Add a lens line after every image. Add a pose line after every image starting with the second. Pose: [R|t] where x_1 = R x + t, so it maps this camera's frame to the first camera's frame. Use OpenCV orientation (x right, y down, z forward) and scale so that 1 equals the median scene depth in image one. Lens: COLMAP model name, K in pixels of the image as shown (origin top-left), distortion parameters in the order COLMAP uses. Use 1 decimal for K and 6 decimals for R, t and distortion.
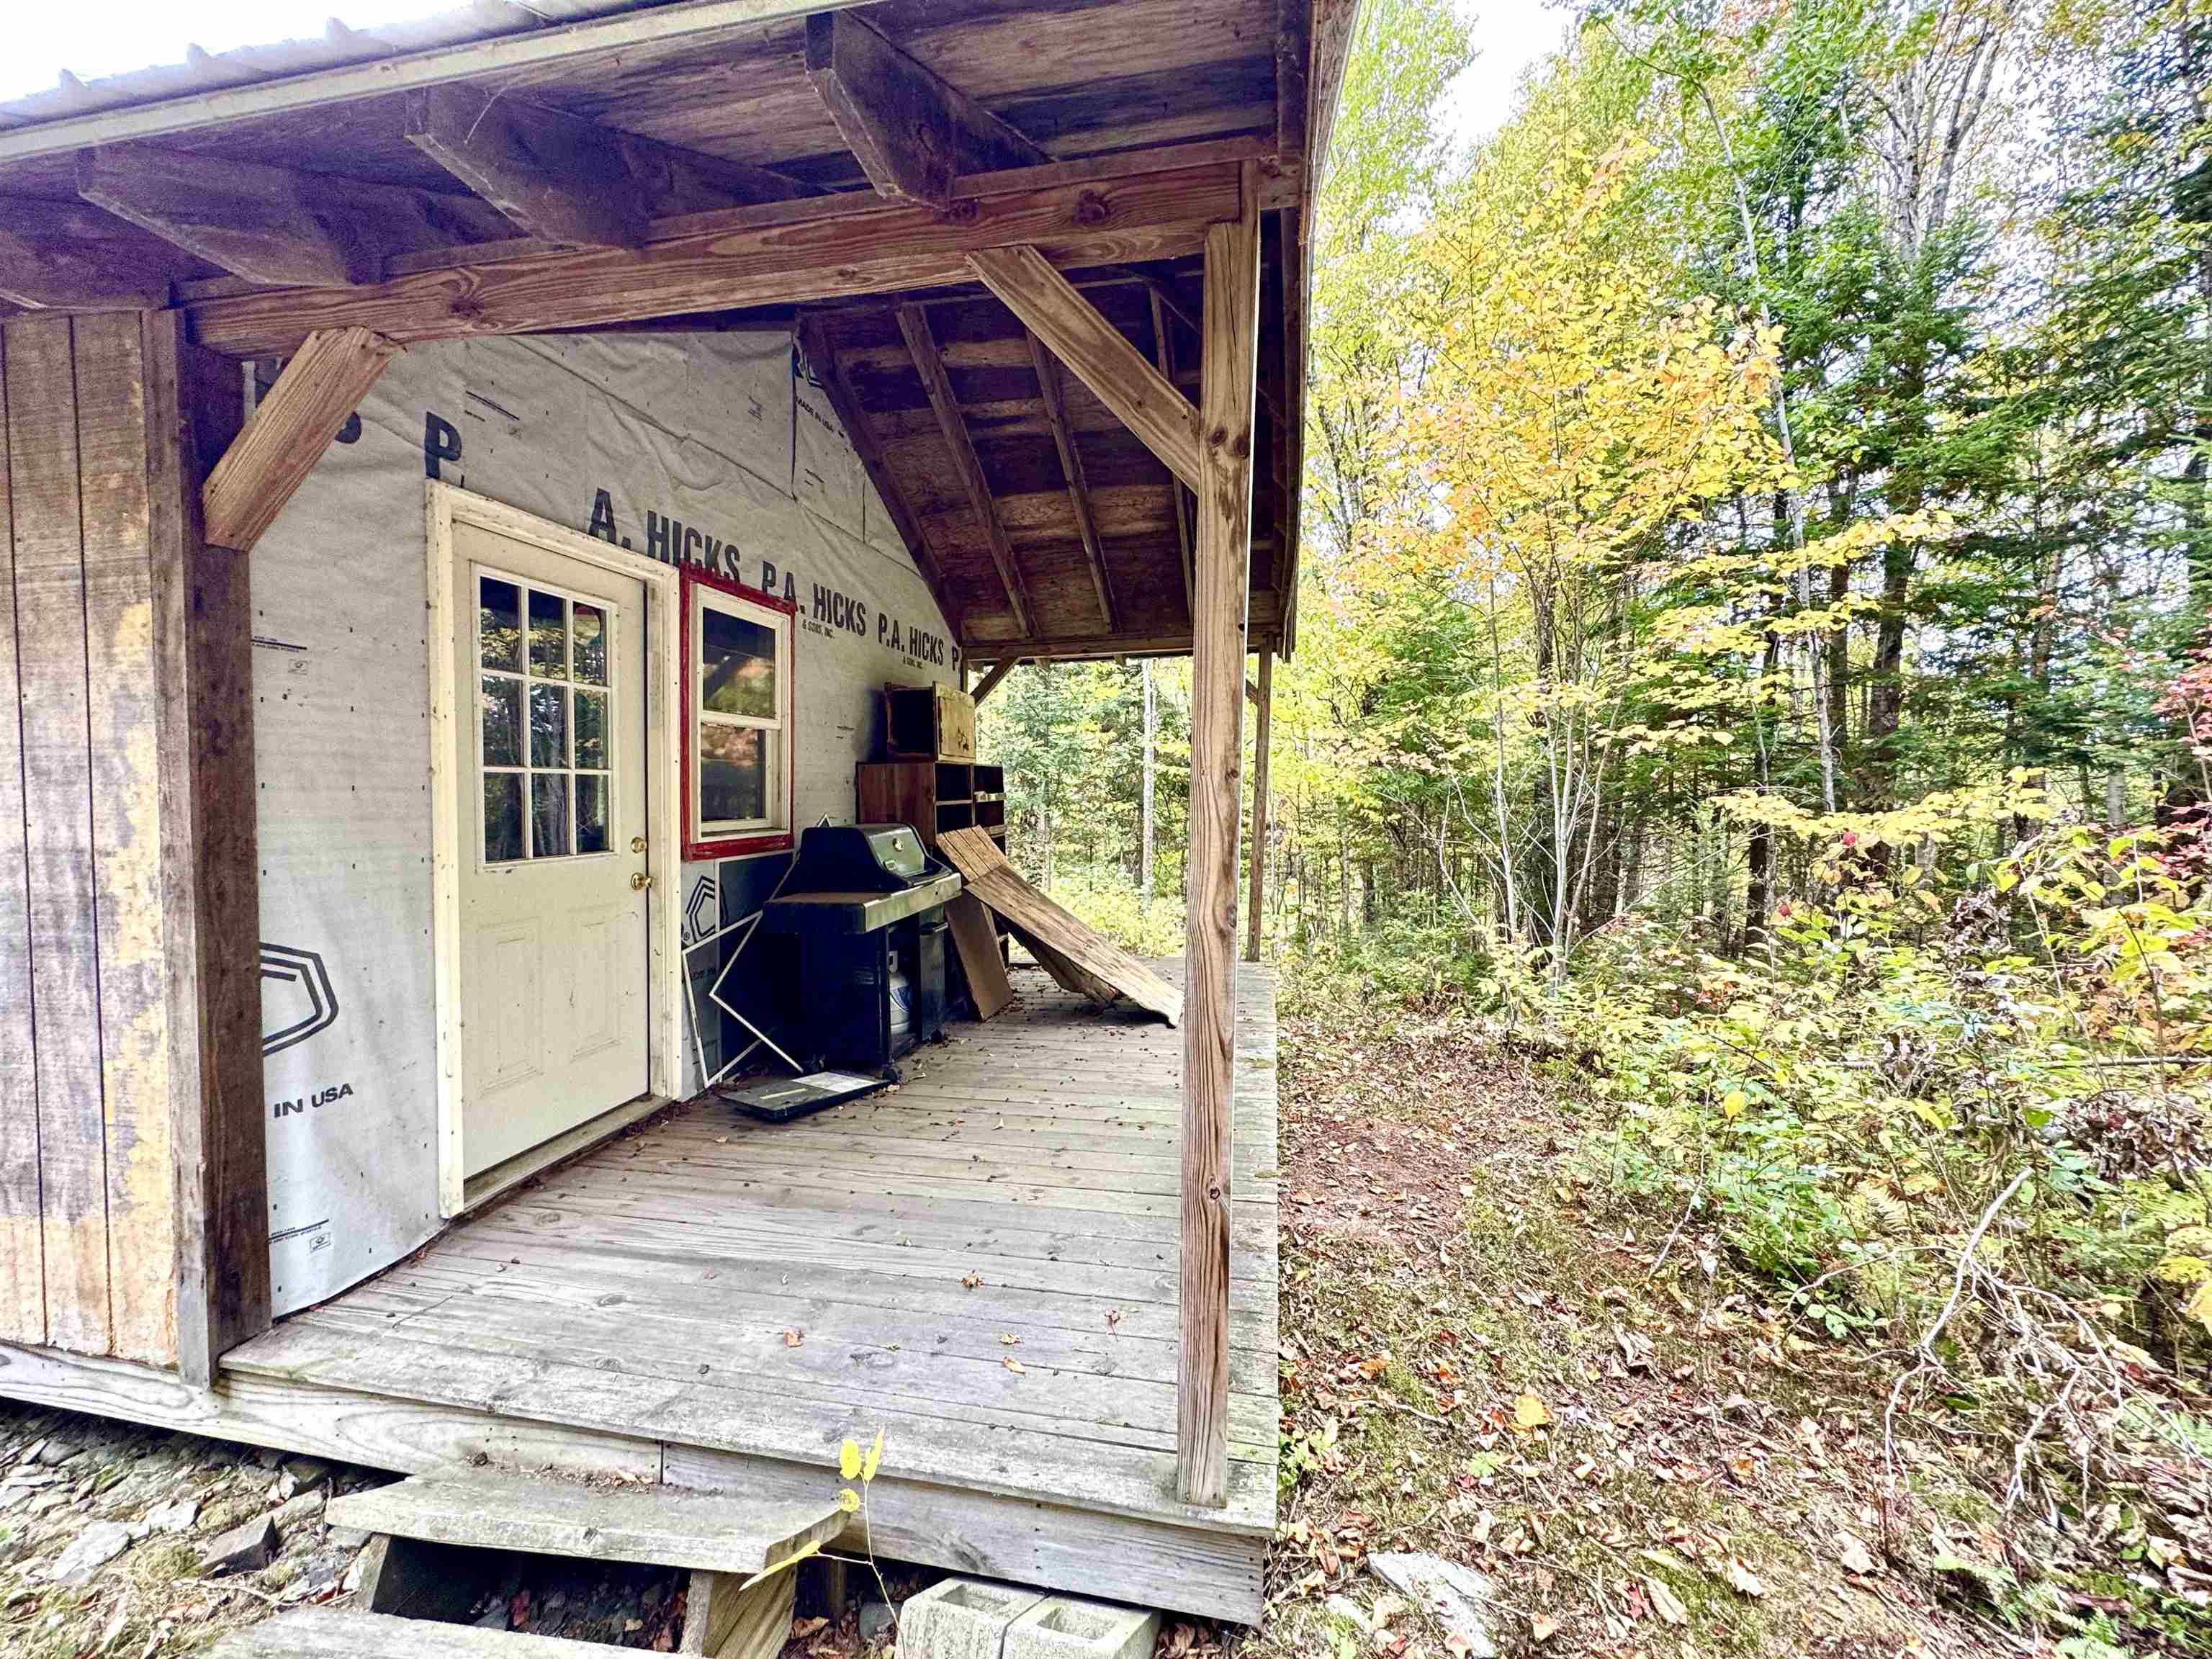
lens RADIAL K [[883.5, 0, 1110.1], [0, 883.5, 834.4], [0, 0, 1]] dist [-0.003023, -0.000029]
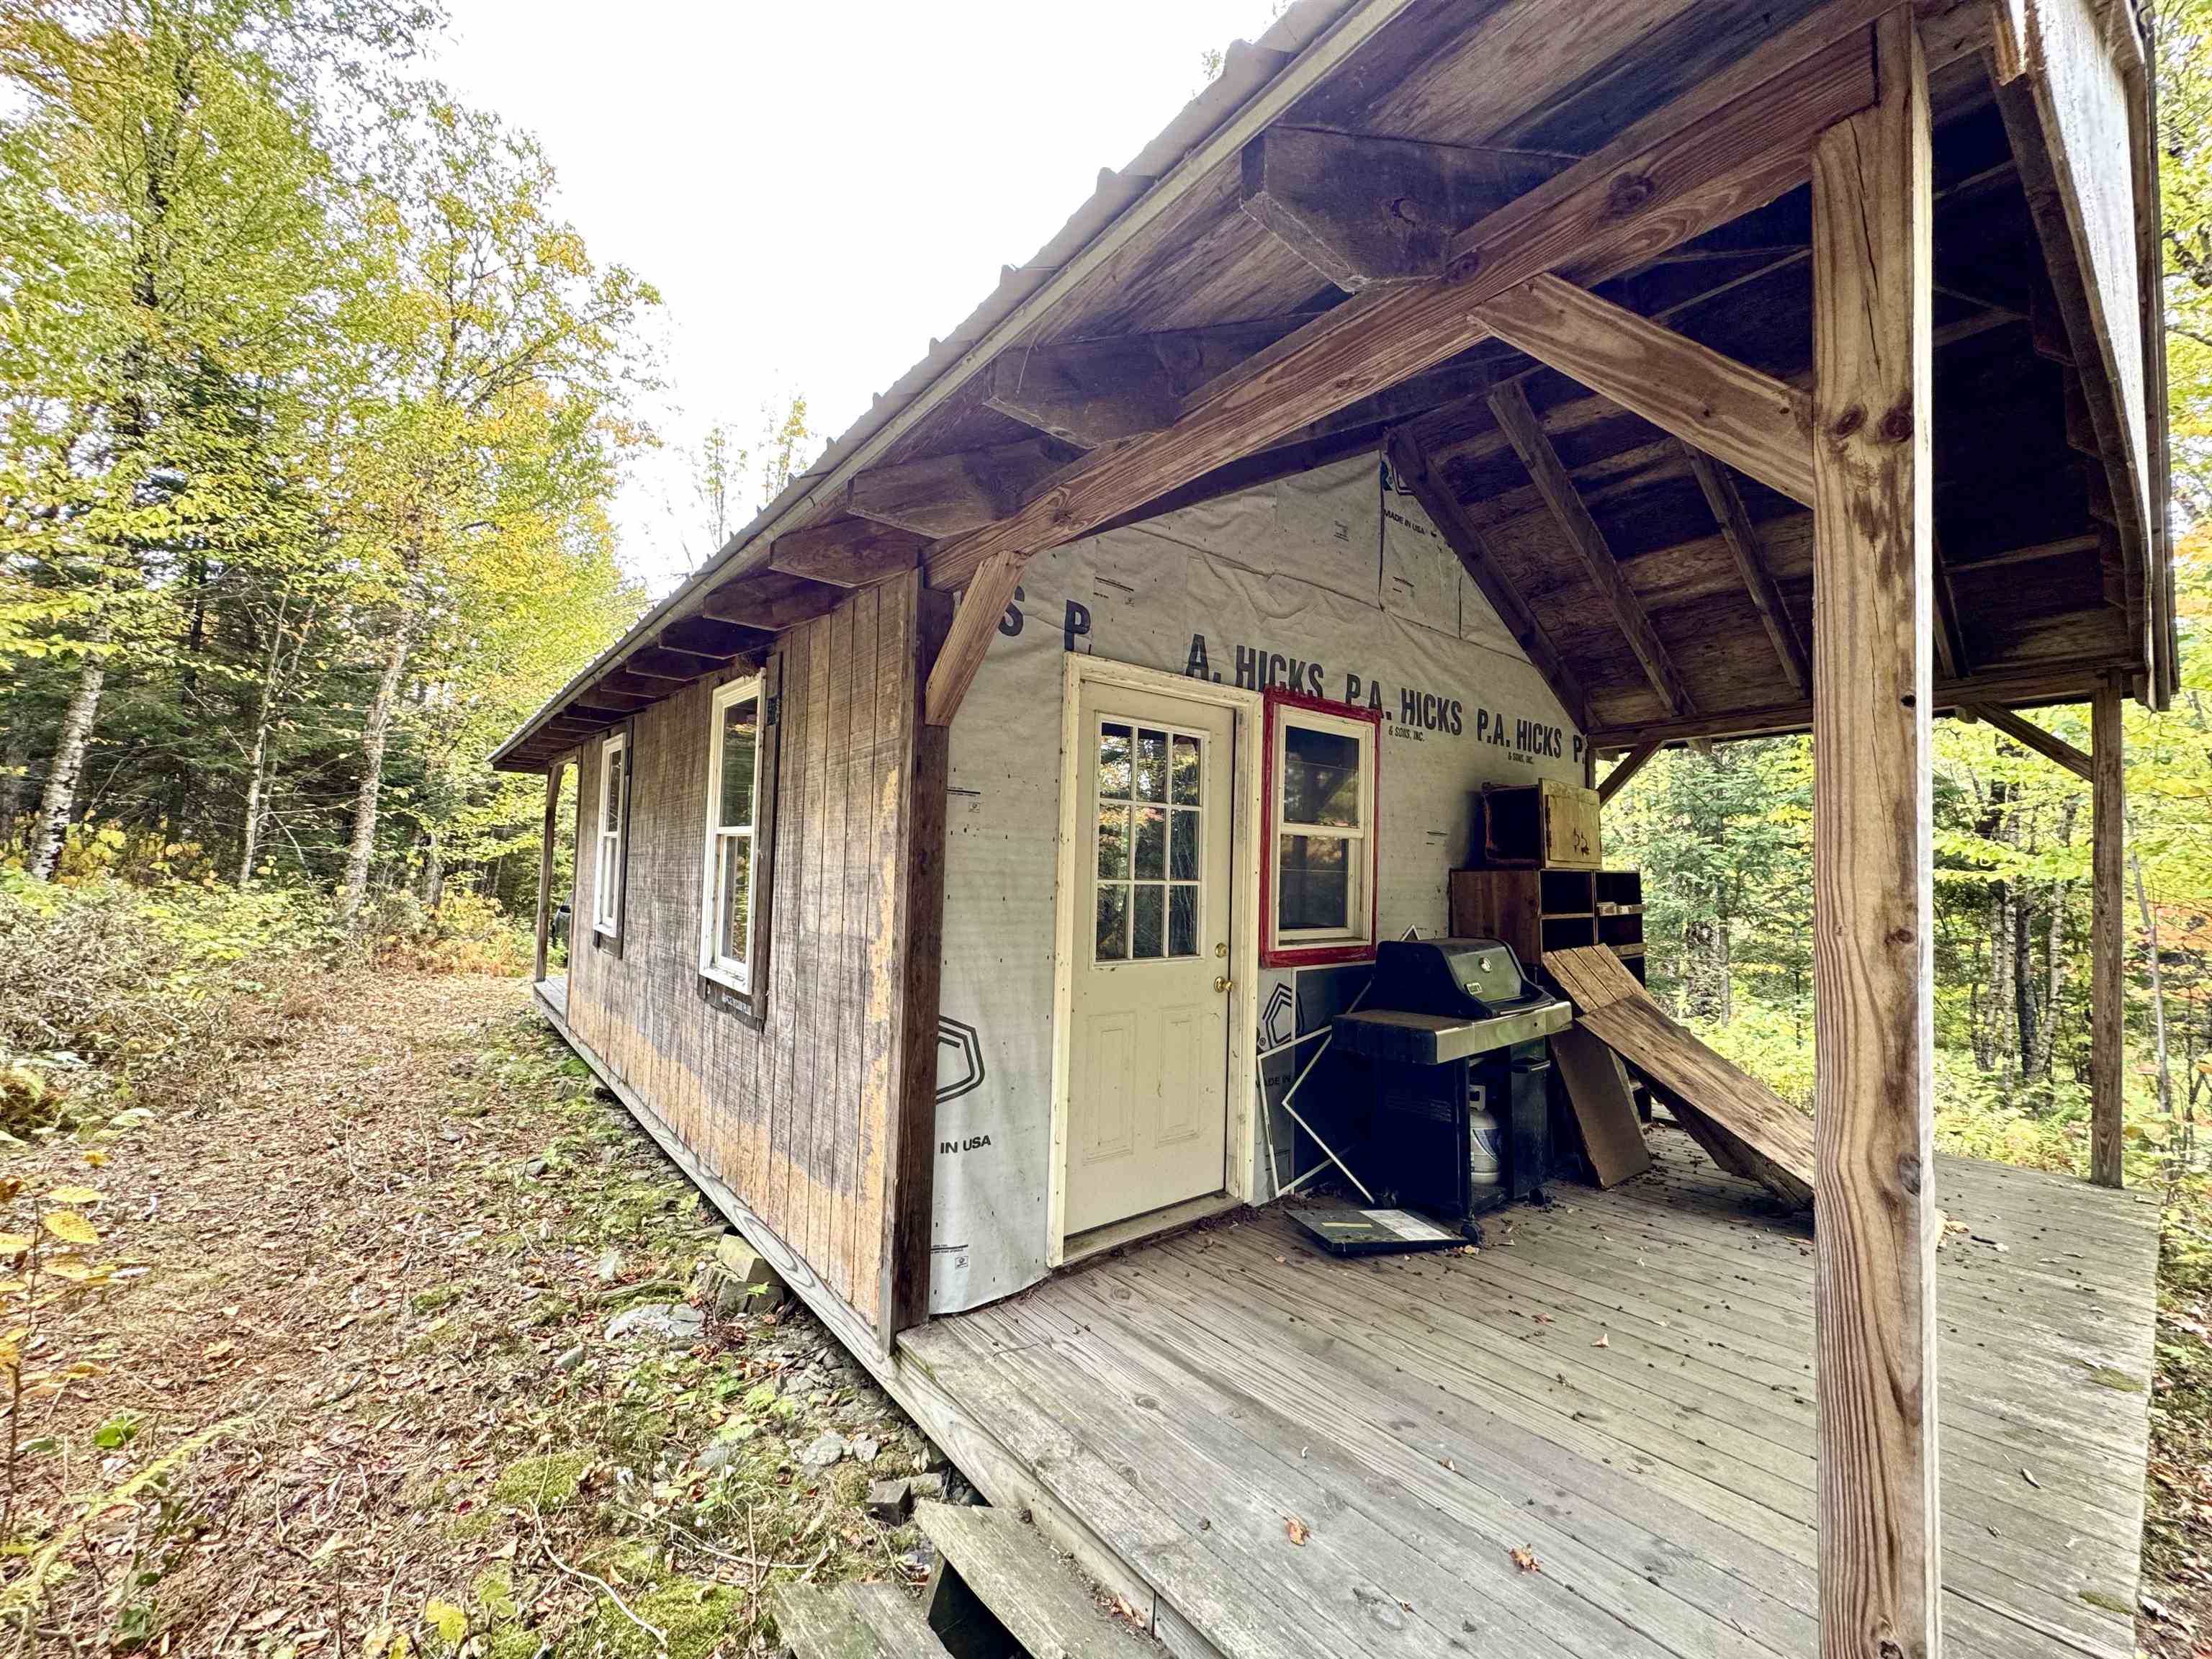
lens RADIAL K [[883.5, 0, 1099.1], [0, 883.5, 829.8], [0, 0, 1]] dist [-0.003023, -0.000029]
pose [[0.761976, -0.023420, -0.647182, 0.068237], [-0.048904, 0.994411, -0.093564, -0.035216], [0.645756, 0.102943, 0.756572, 0.102591]]
